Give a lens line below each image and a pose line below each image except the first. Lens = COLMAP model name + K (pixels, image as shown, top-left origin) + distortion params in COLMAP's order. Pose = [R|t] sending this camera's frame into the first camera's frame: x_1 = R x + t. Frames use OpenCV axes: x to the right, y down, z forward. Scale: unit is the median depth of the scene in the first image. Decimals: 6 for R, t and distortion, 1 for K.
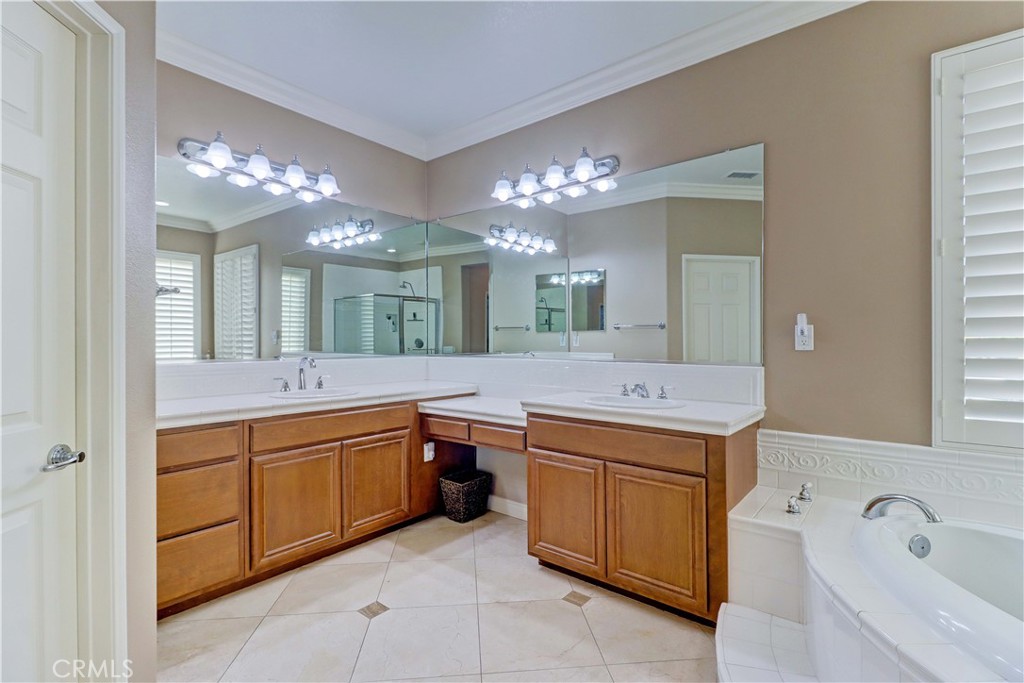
lens RADIAL K [[474.6, 0, 519.2], [0, 474.6, 346.4], [0, 0, 1]] dist [0.014145, -0.008573]
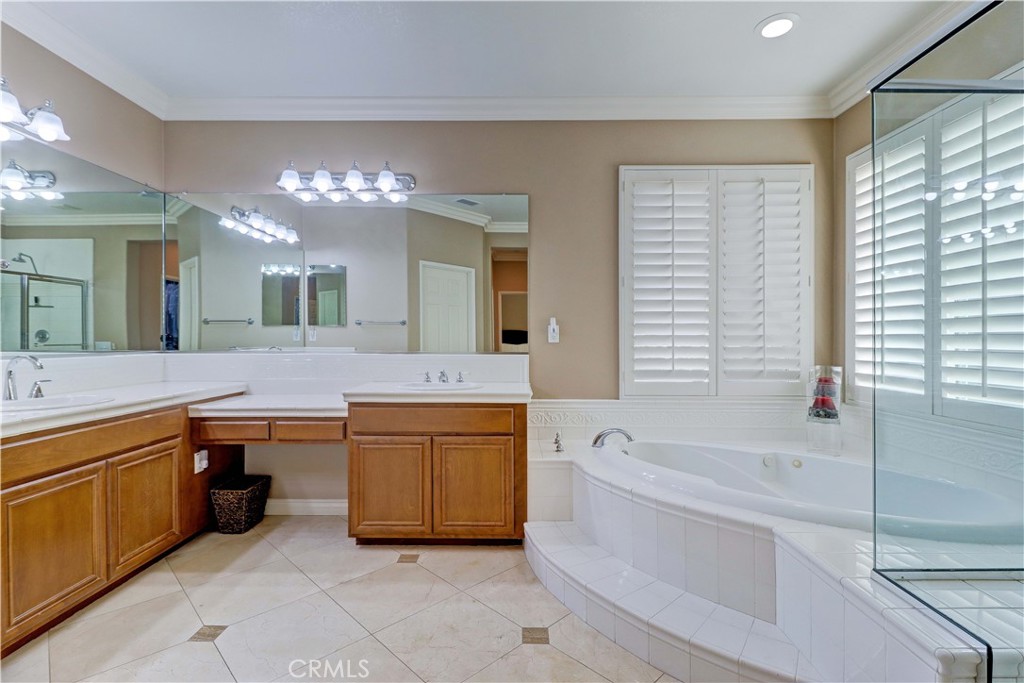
lens RADIAL K [[474.6, 0, 508.0], [0, 474.6, 339.9], [0, 0, 1]] dist [0.014145, -0.008573]
pose [[0.785785, -0.000959, 0.618498, -0.354864], [0.003815, 0.999987, -0.003297, 0.004094], [-0.618487, 0.004951, 0.785779, -0.050664]]
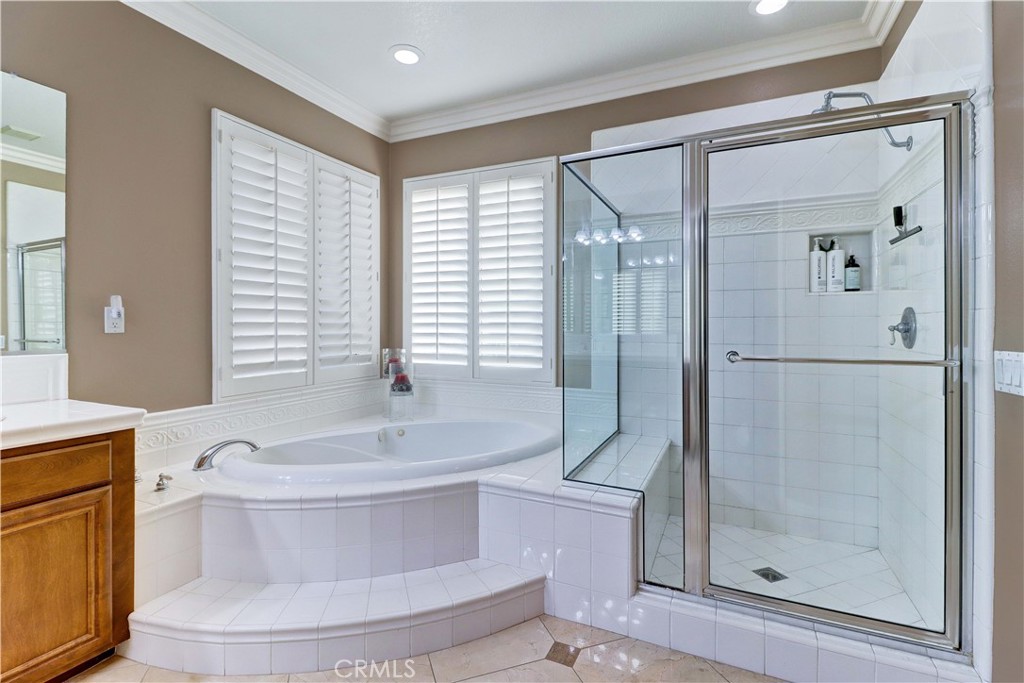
lens RADIAL K [[474.6, 0, 512.7], [0, 474.6, 326.1], [0, 0, 1]] dist [0.014145, -0.008573]
pose [[-0.243018, -0.002308, 0.970019, -0.463935], [0.008047, 0.999958, 0.004395, -0.002709], [-0.969988, 0.008874, -0.242989, 0.386189]]
